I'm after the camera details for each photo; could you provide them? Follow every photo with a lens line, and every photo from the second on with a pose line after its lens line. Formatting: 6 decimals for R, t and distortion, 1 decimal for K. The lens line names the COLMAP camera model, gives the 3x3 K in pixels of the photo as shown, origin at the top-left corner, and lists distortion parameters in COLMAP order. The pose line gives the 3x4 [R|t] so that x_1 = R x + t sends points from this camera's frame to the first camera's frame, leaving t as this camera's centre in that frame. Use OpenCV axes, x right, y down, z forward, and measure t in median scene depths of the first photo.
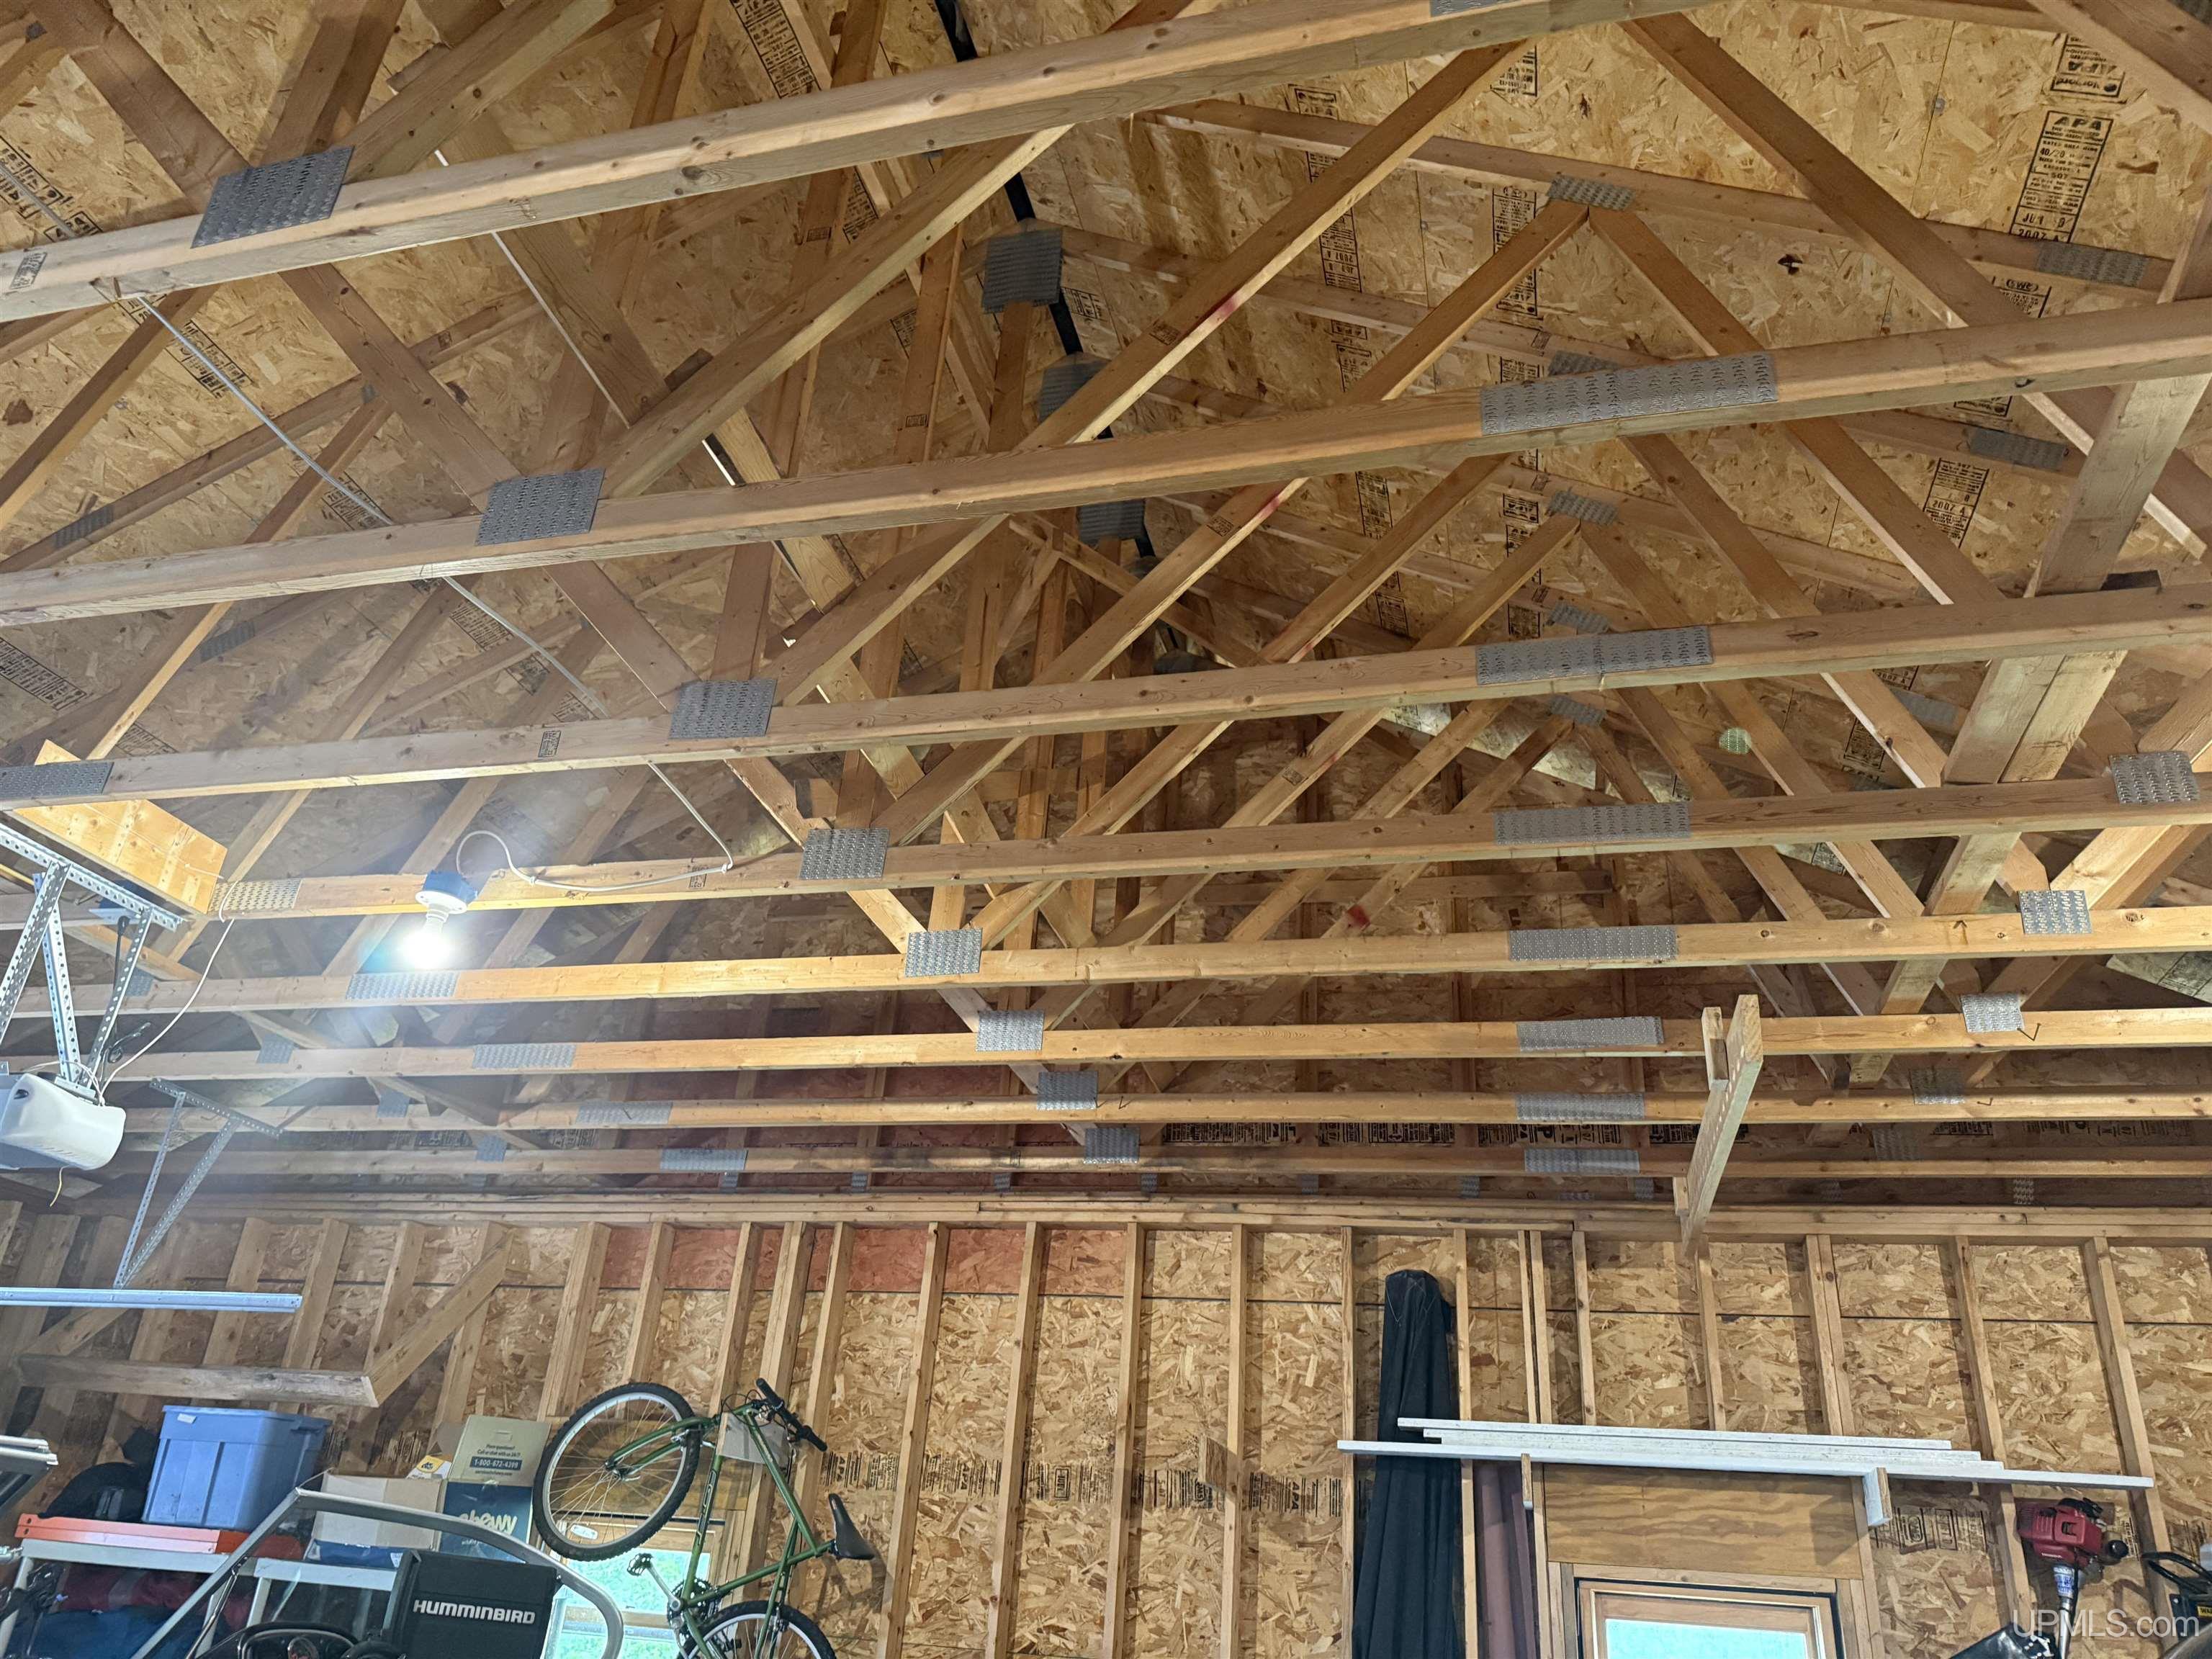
lens RADIAL K [[1574.8, 0, 1094.4], [0, 1574.8, 845.0], [0, 0, 1]] dist [0.011371, -0.008013]
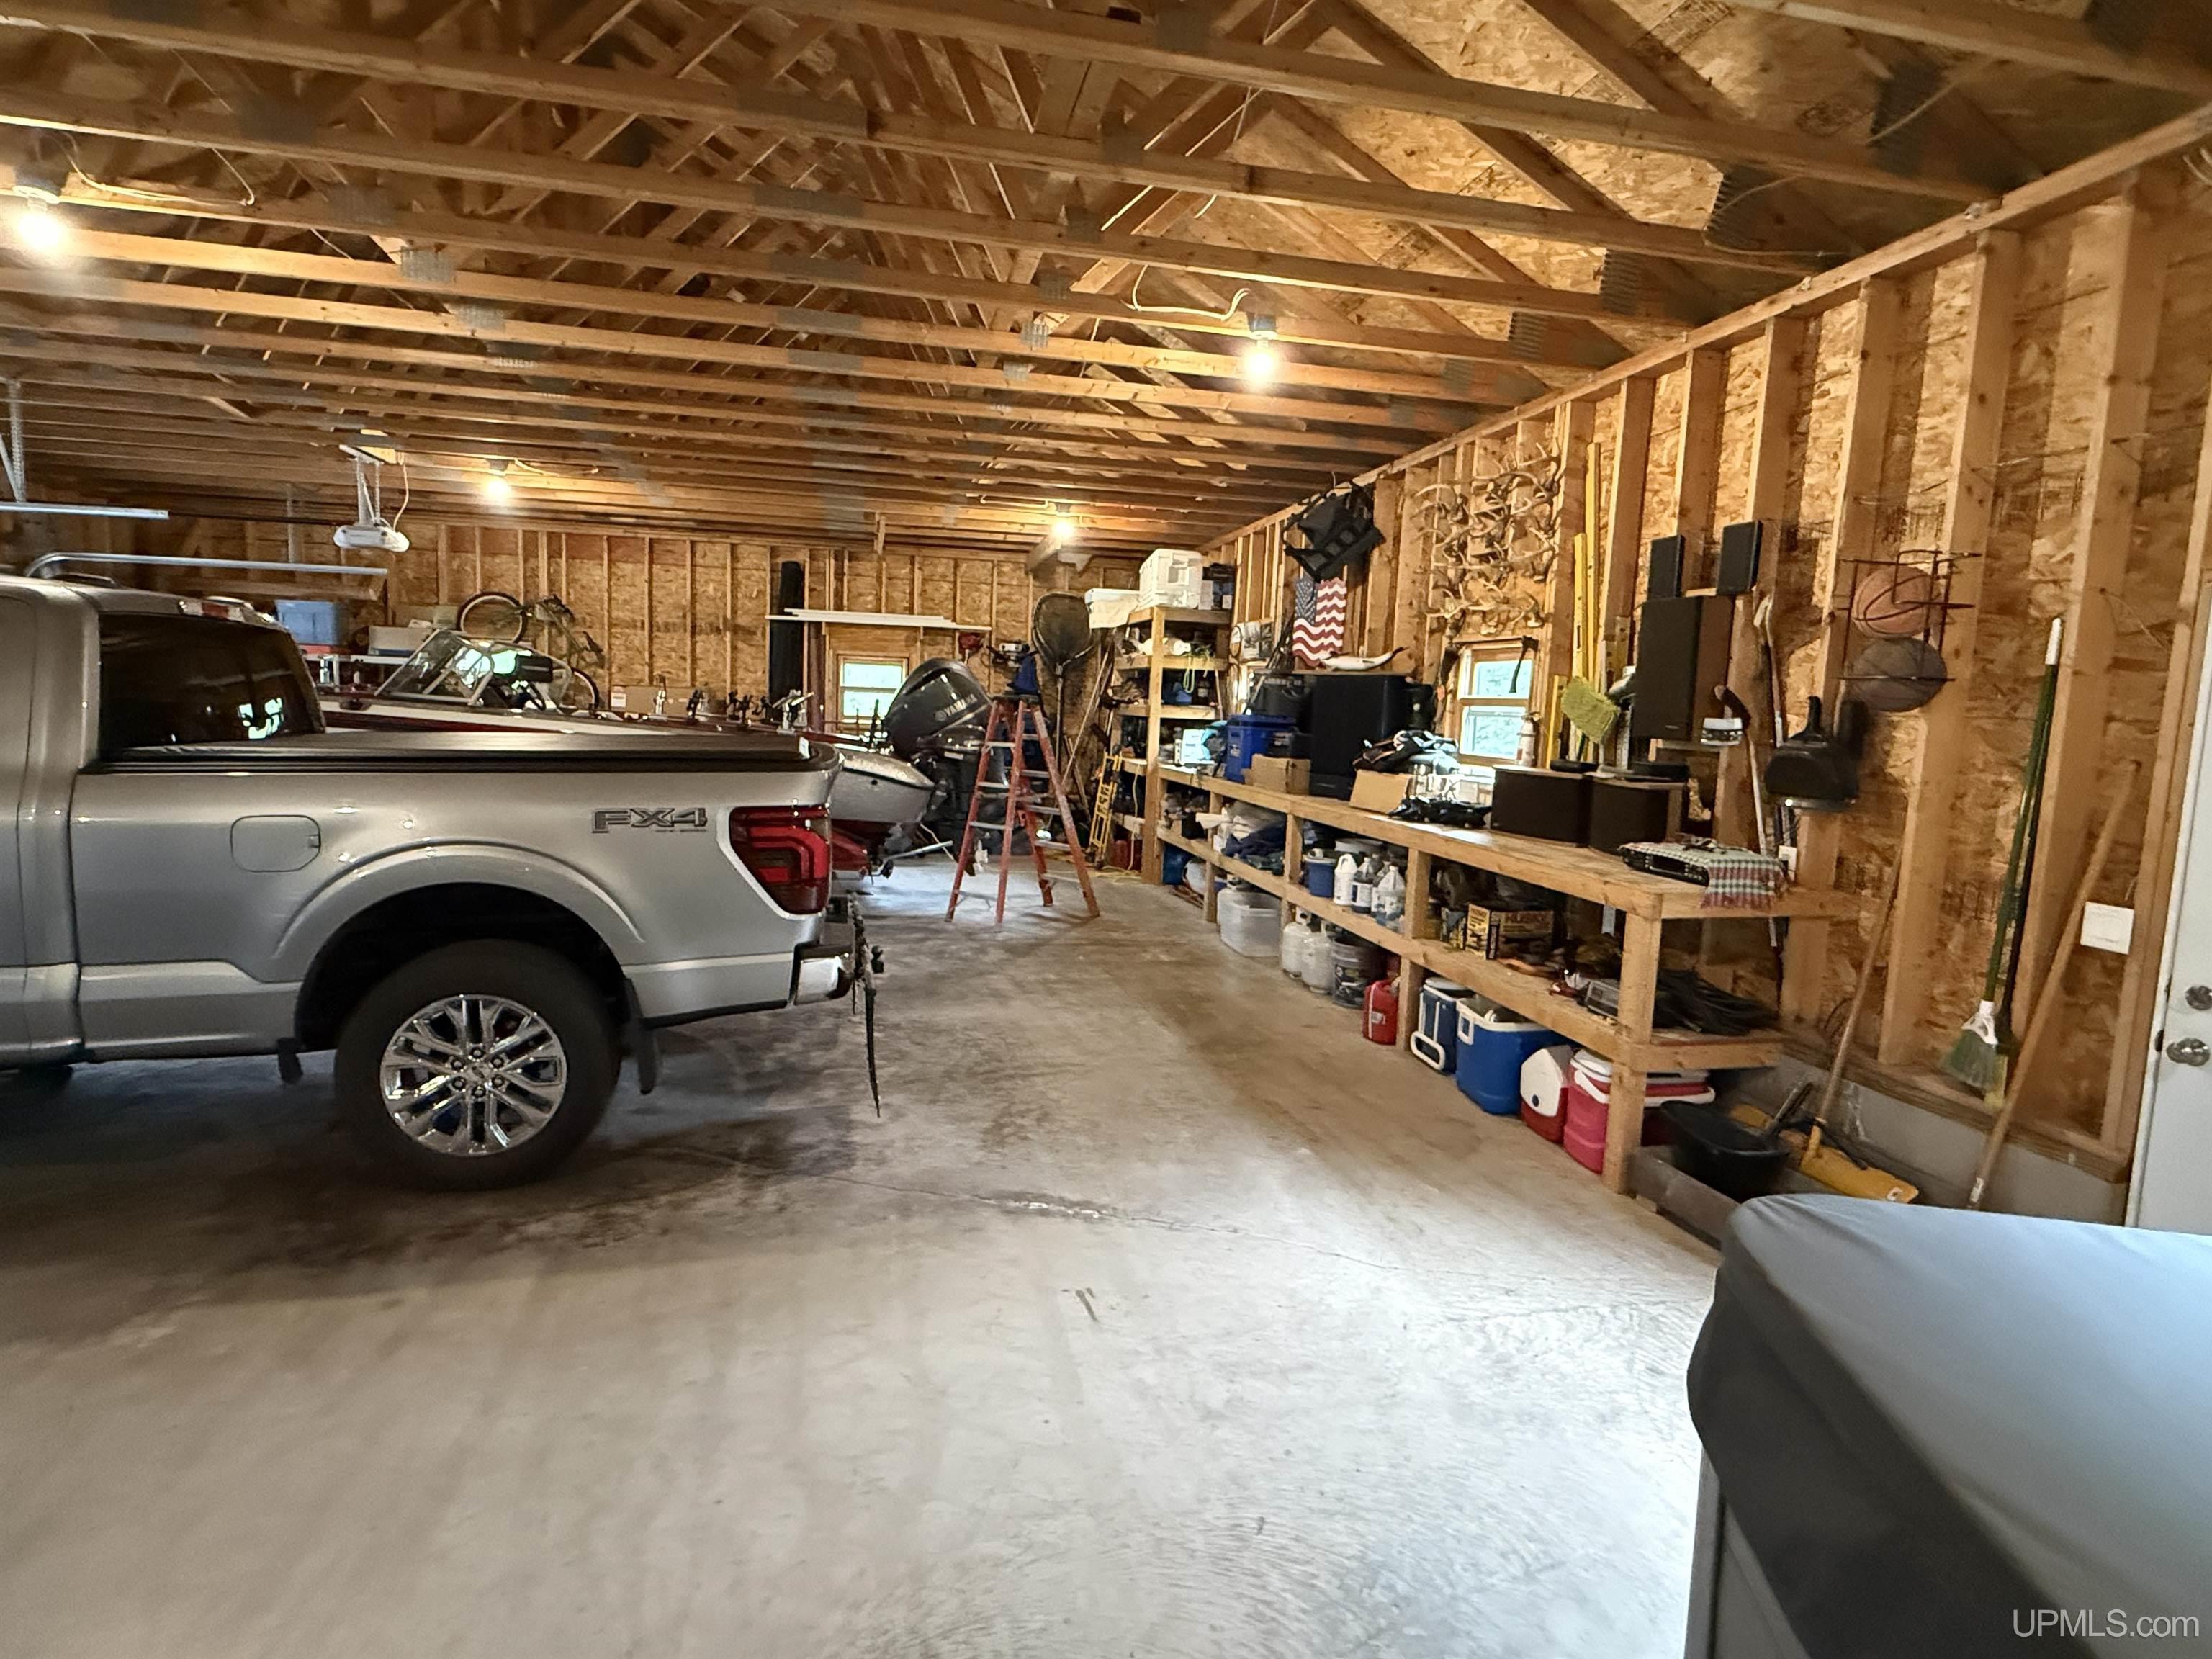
lens RADIAL K [[1112.7, 0, 1097.4], [0, 1112.7, 822.4], [0, 0, 1]] dist [-0.003656, -0.000198]
pose [[0.885313, -0.085319, 0.457102, -0.293307], [-0.186587, 0.835229, 0.517279, -0.522742], [-0.425919, -0.543243, 0.723520, -1.057608]]
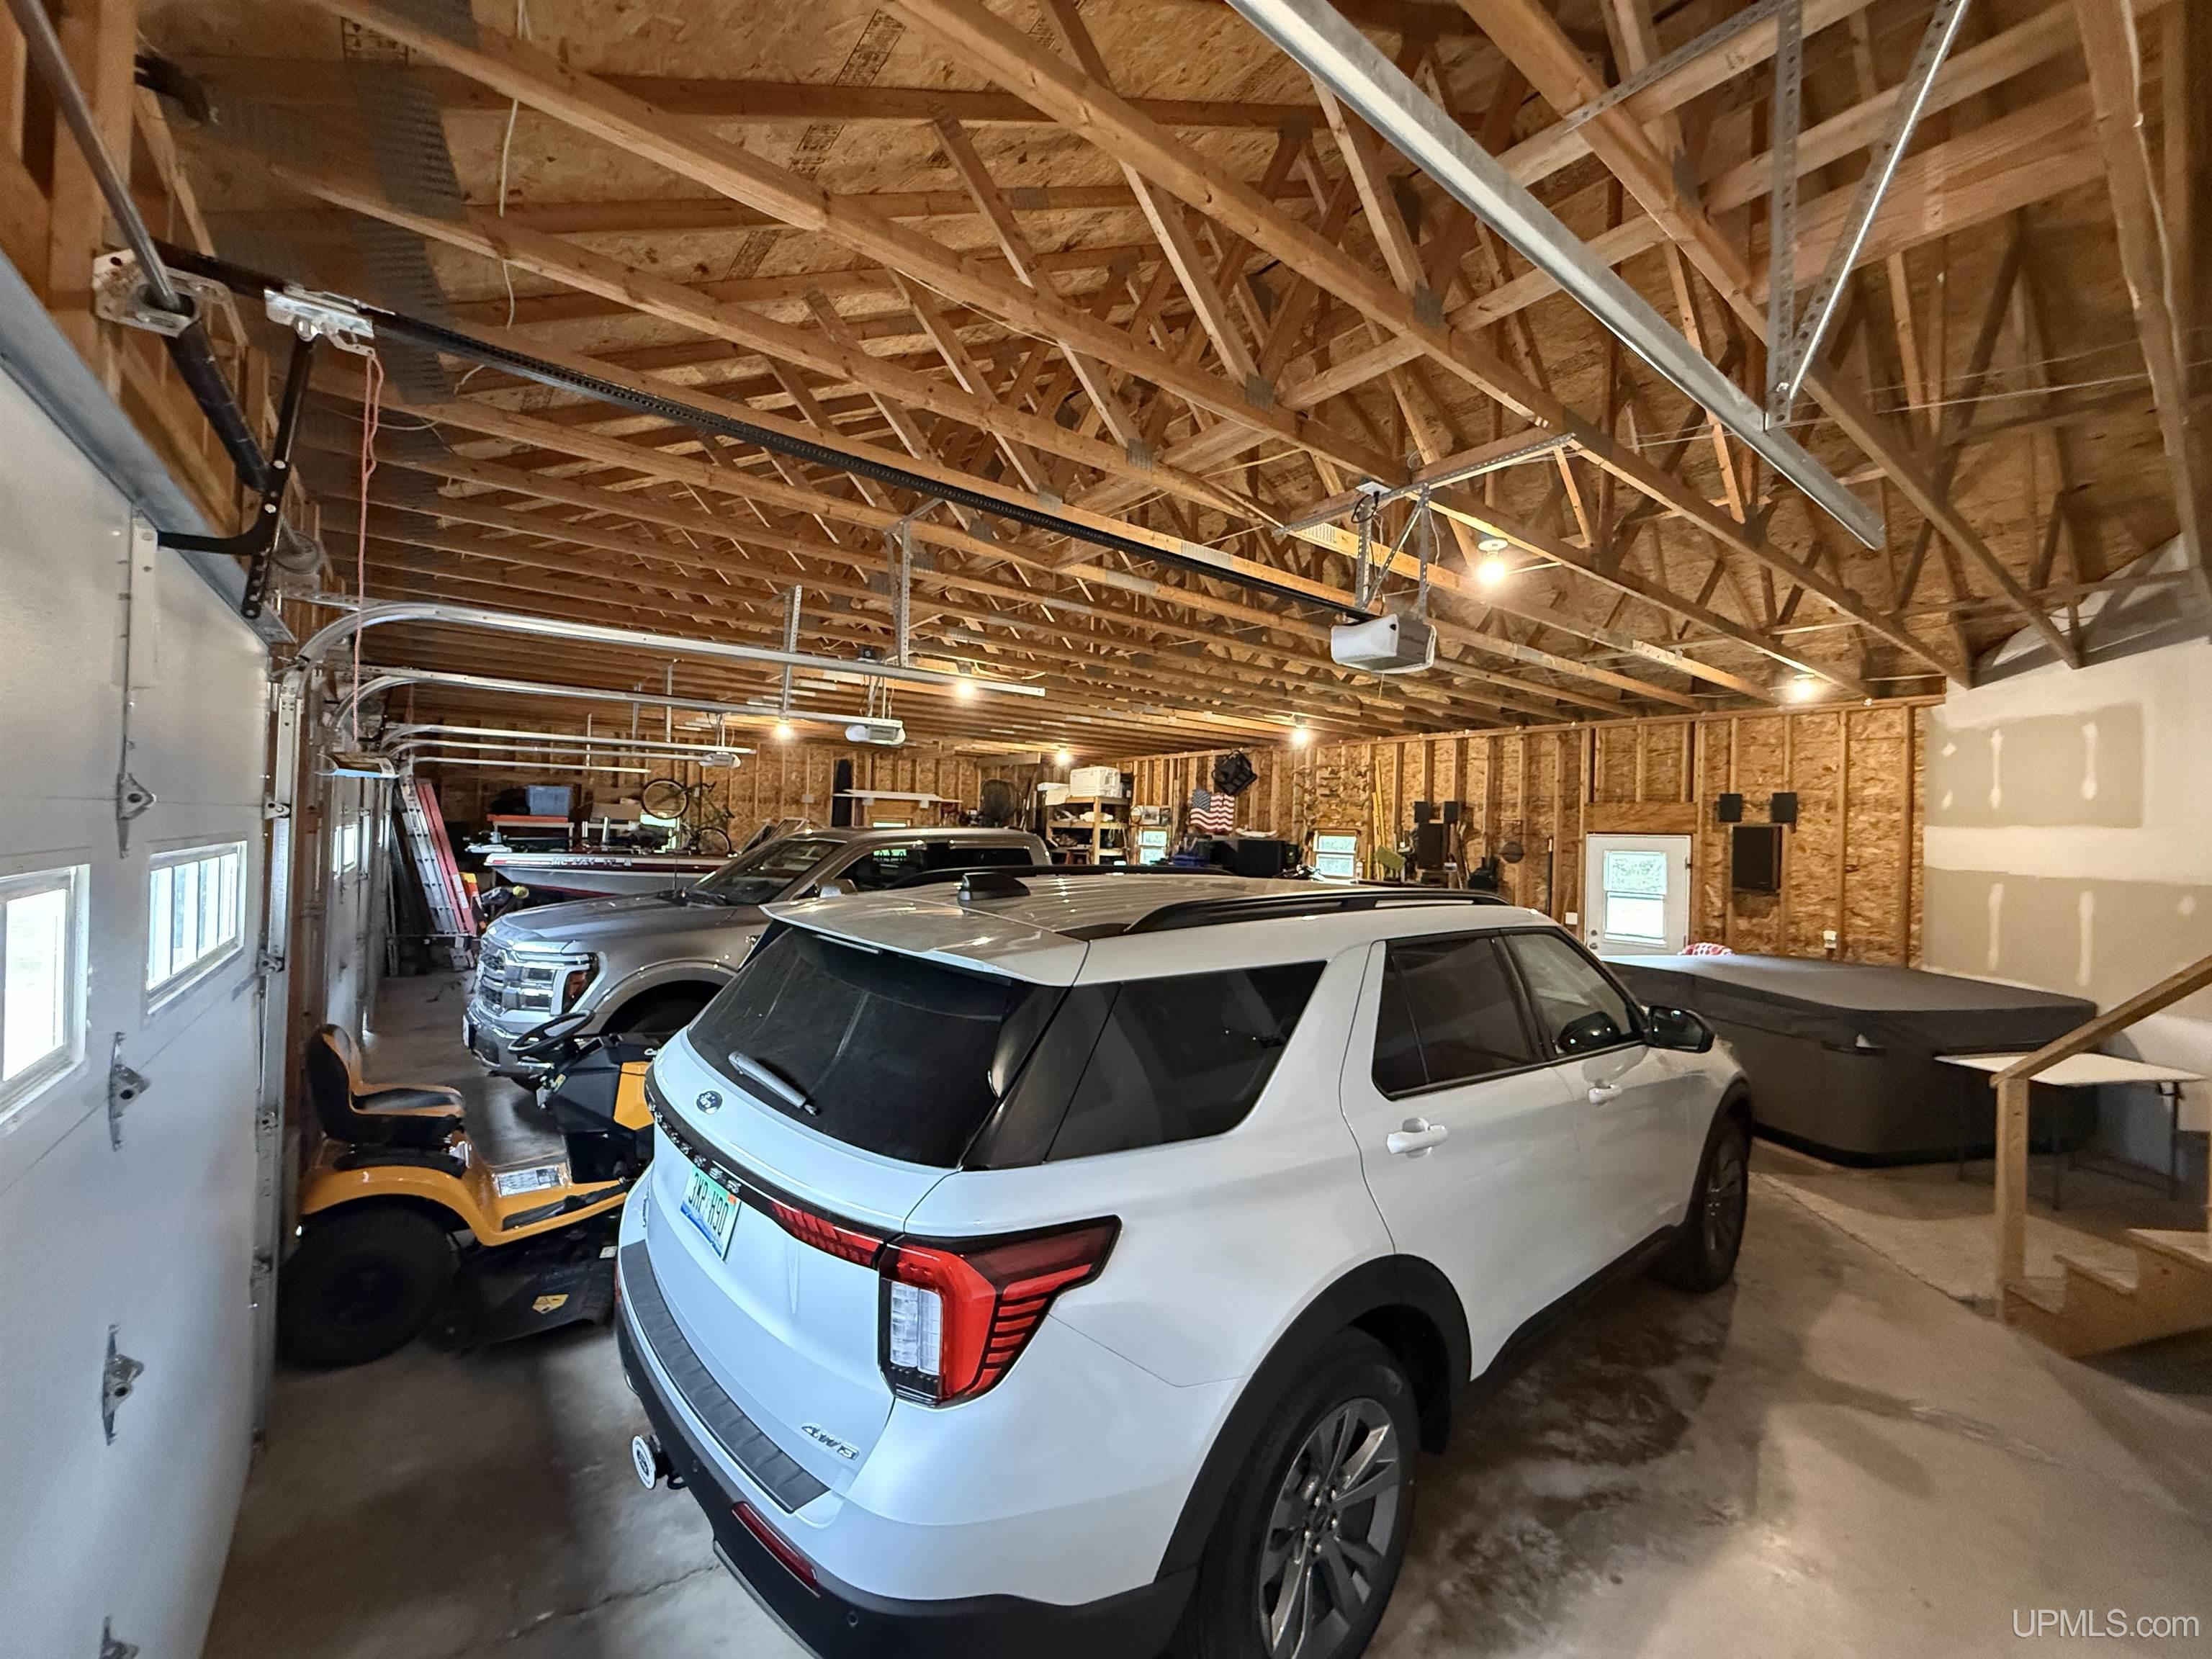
lens RADIAL K [[890.2, 0, 1109.9], [0, 890.2, 835.2], [0, 0, 1]] dist [0.017856, 0.001611]
pose [[0.616802, -0.050971, 0.785466, -1.448633], [-0.340524, 0.882404, 0.324664, -0.683002], [-0.709647, -0.467723, 0.526912, -1.104436]]
